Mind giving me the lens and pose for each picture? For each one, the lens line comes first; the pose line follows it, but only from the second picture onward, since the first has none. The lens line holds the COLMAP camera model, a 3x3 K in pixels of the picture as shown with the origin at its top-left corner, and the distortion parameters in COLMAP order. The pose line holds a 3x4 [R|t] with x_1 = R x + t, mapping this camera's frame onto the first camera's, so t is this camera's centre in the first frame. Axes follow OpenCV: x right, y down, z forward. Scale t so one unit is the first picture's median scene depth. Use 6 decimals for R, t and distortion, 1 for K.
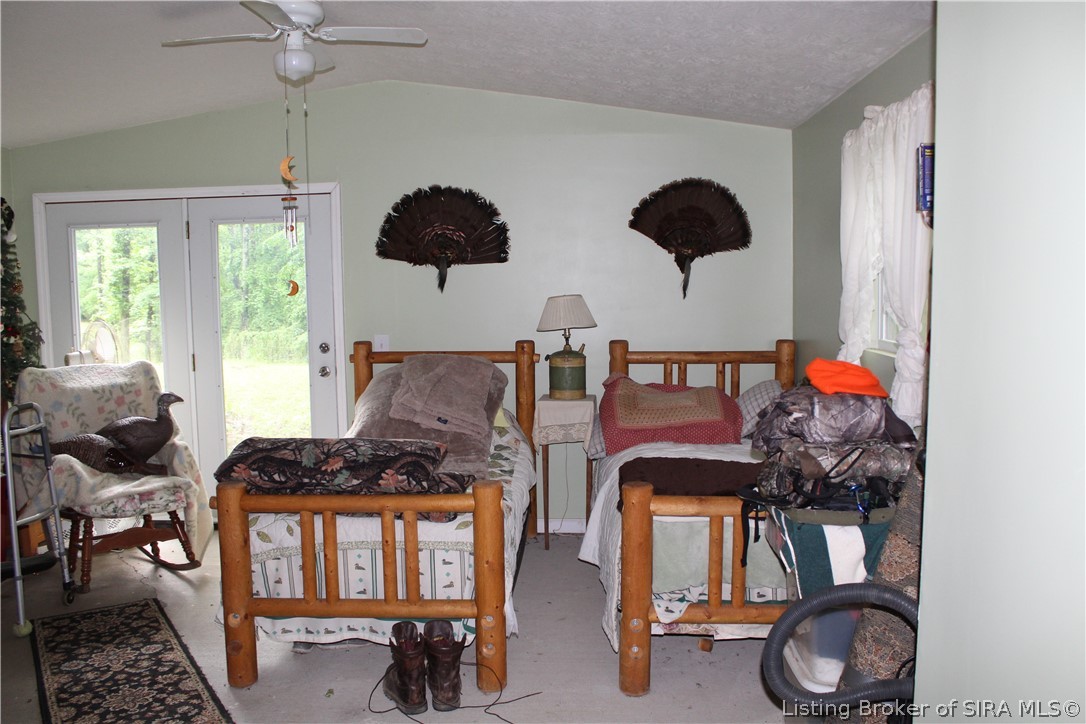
lens RADIAL K [[907.6, 0, 544.6], [0, 907.6, 362.4], [0, 0, 1]] dist [-0.159230, 0.135637]
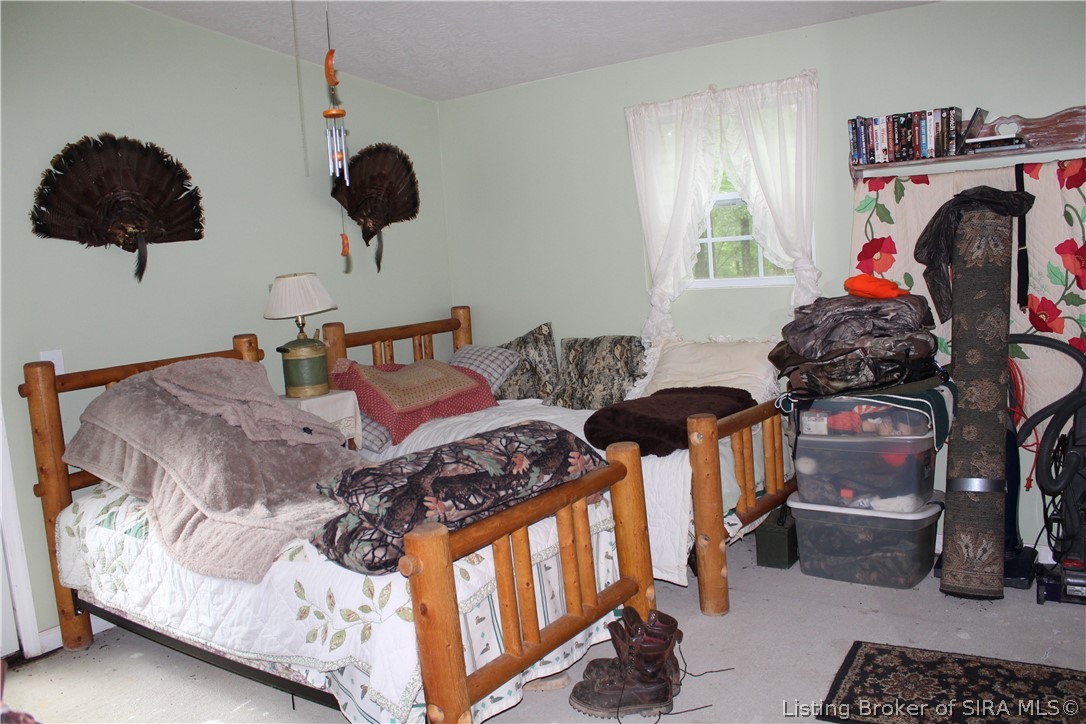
lens RADIAL K [[907.6, 0, 551.7], [0, 907.6, 373.1], [0, 0, 1]] dist [-0.159230, 0.135637]
pose [[0.545907, -0.137066, 0.826558, -0.530139], [0.137464, 0.987812, 0.073017, -0.010510], [-0.826492, 0.073762, 0.558095, 0.332852]]
